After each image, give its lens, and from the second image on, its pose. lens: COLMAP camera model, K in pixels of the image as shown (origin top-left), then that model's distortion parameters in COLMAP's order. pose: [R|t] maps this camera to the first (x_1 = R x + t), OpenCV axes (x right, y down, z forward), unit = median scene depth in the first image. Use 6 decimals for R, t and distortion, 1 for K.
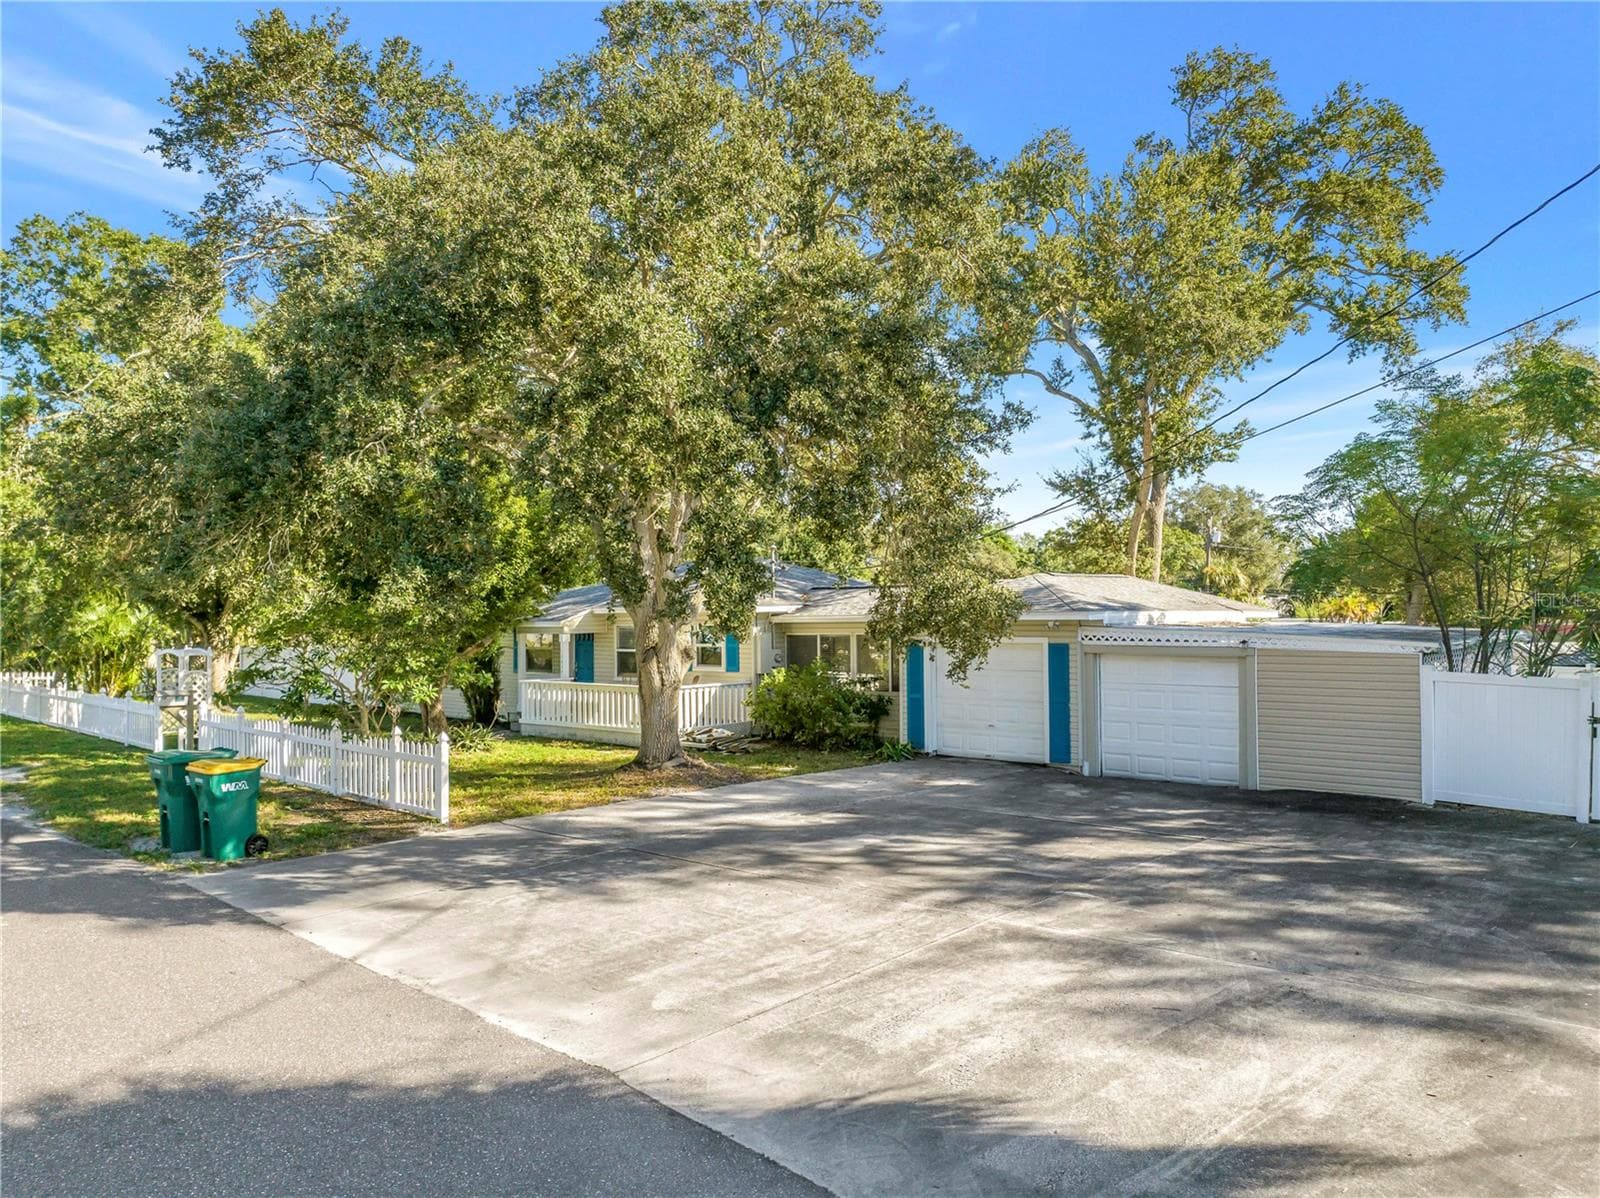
lens RADIAL K [[1141.7, 0, 800.0], [0, 1141.7, 599.0], [0, 0, 1]] dist [-0.032916, -0.002448]
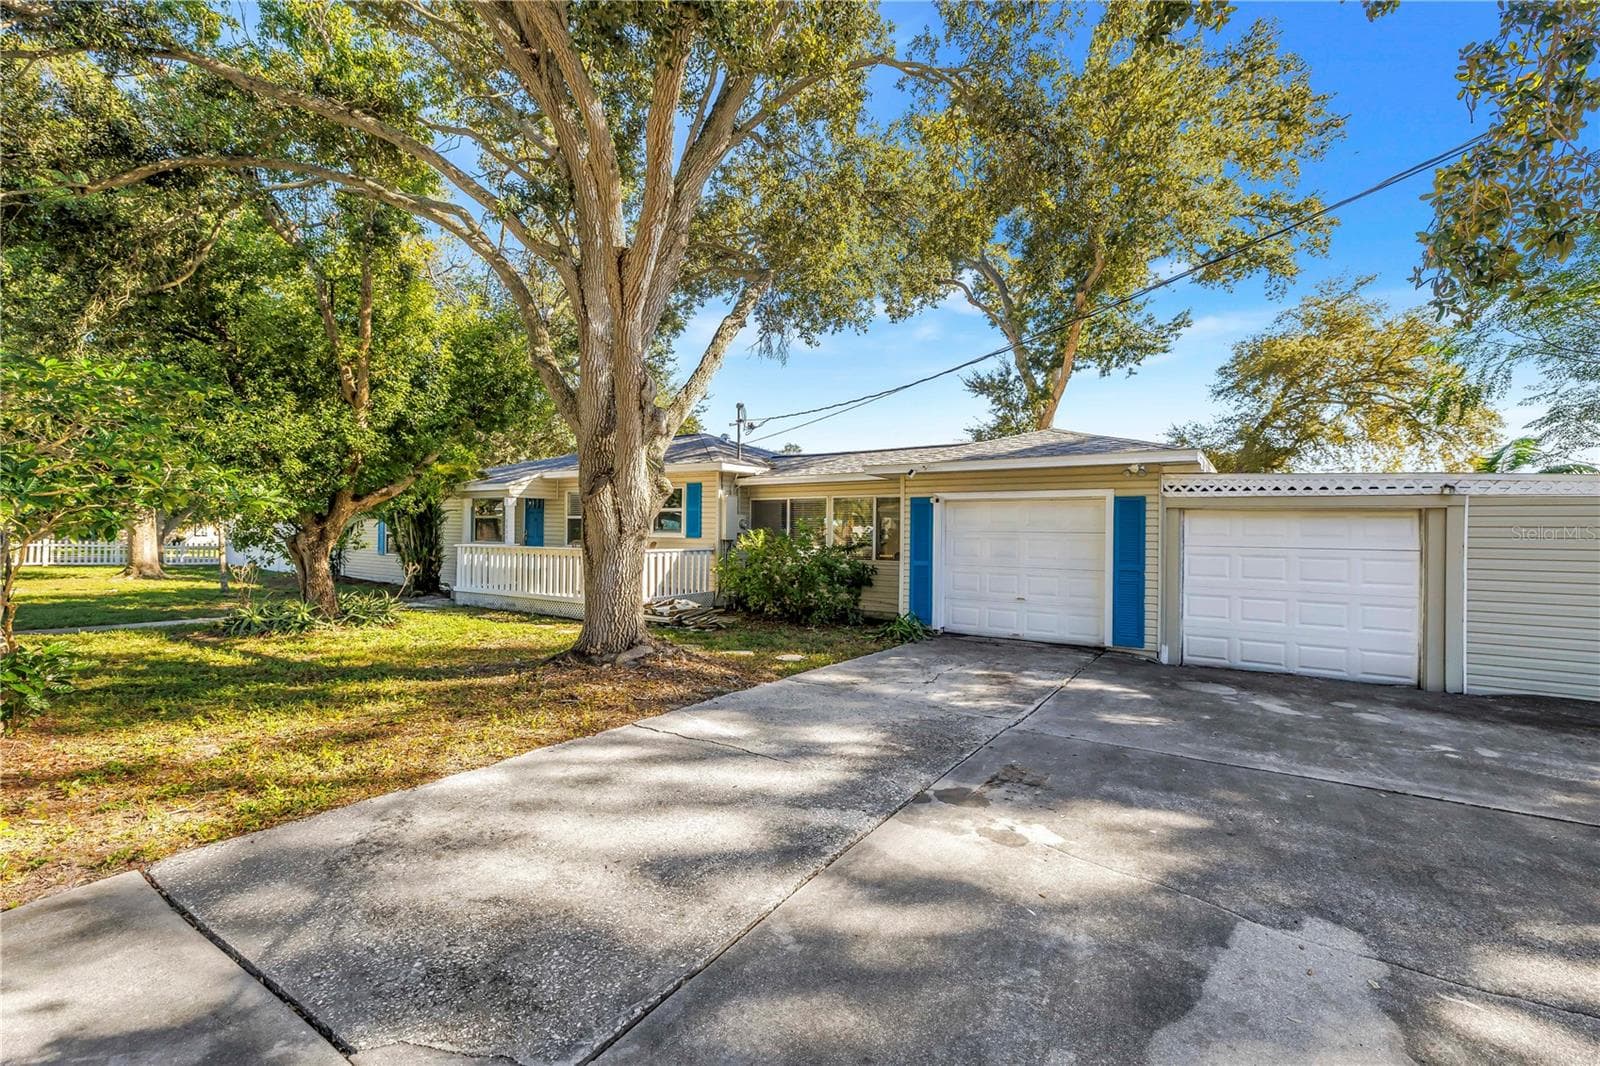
lens RADIAL K [[635.2, 0, 777.3], [0, 635.2, 531.3], [0, 0, 1]] dist [-0.001188, -0.000067]
pose [[0.990796, 0.021632, 0.133627, -0.067650], [-0.022923, 0.999704, 0.008128, 0.058671], [-0.133411, -0.011116, 0.990998, 0.533012]]
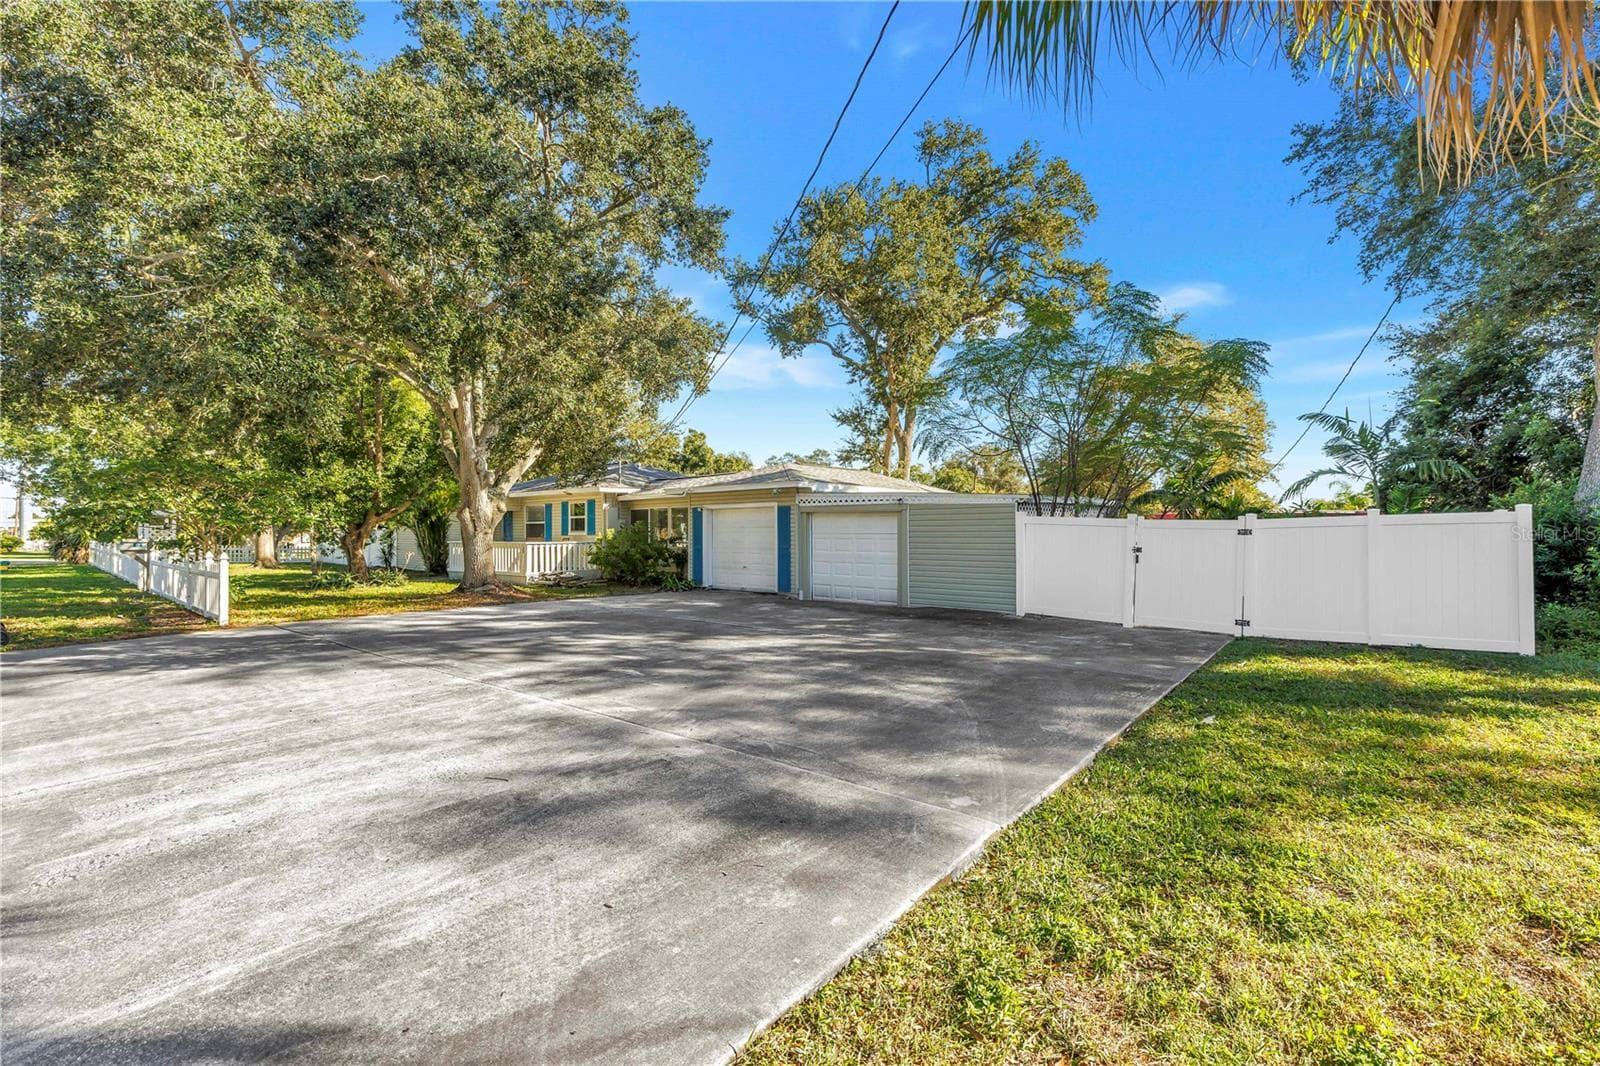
lens RADIAL K [[663.6, 0, 808.8], [0, 663.6, 534.6], [0, 0, 1]] dist [0.001456, 0.000311]
pose [[0.999204, 0.005993, 0.039441, 0.202575], [-0.006468, 0.999908, 0.011922, 0.057441], [-0.039366, -0.012168, 0.999151, 0.167594]]
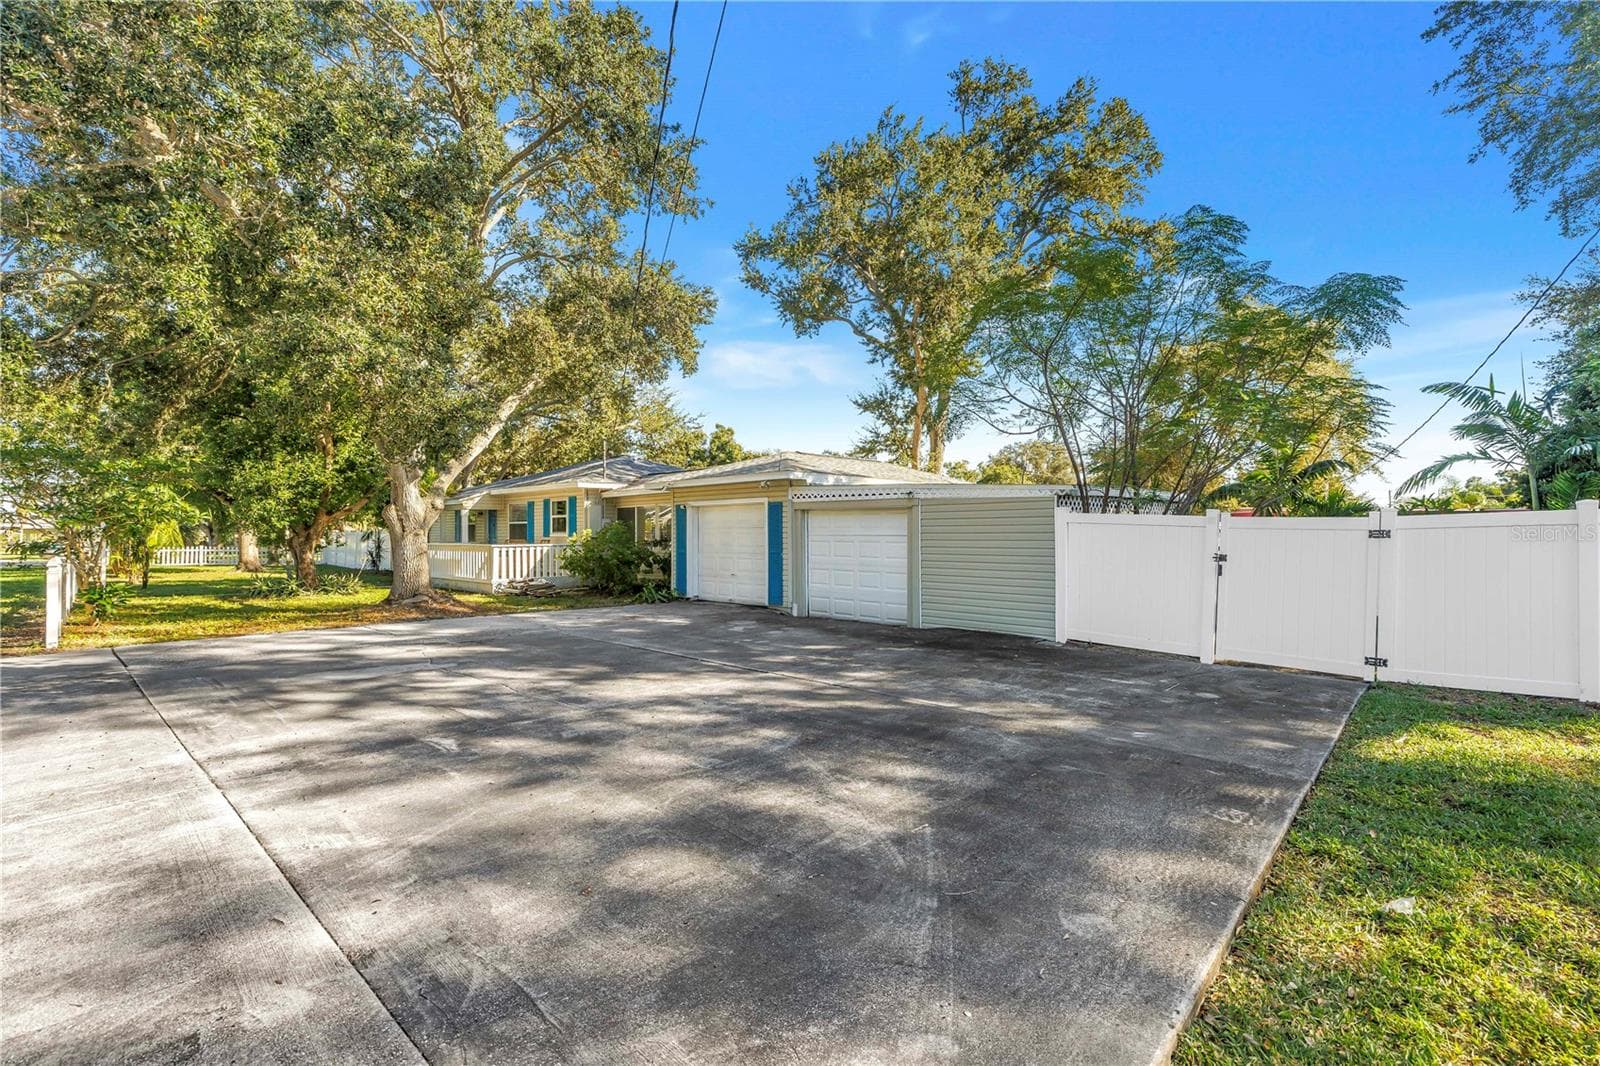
lens RADIAL K [[672.0, 0, 816.4], [0, 672.0, 537.0], [0, 0, 1]] dist [0.001169, -0.000238]
pose [[0.999732, 0.006774, -0.022149, 0.255247], [-0.006458, 0.999877, 0.014290, 0.057681], [0.022243, -0.014144, 0.999653, 0.283590]]
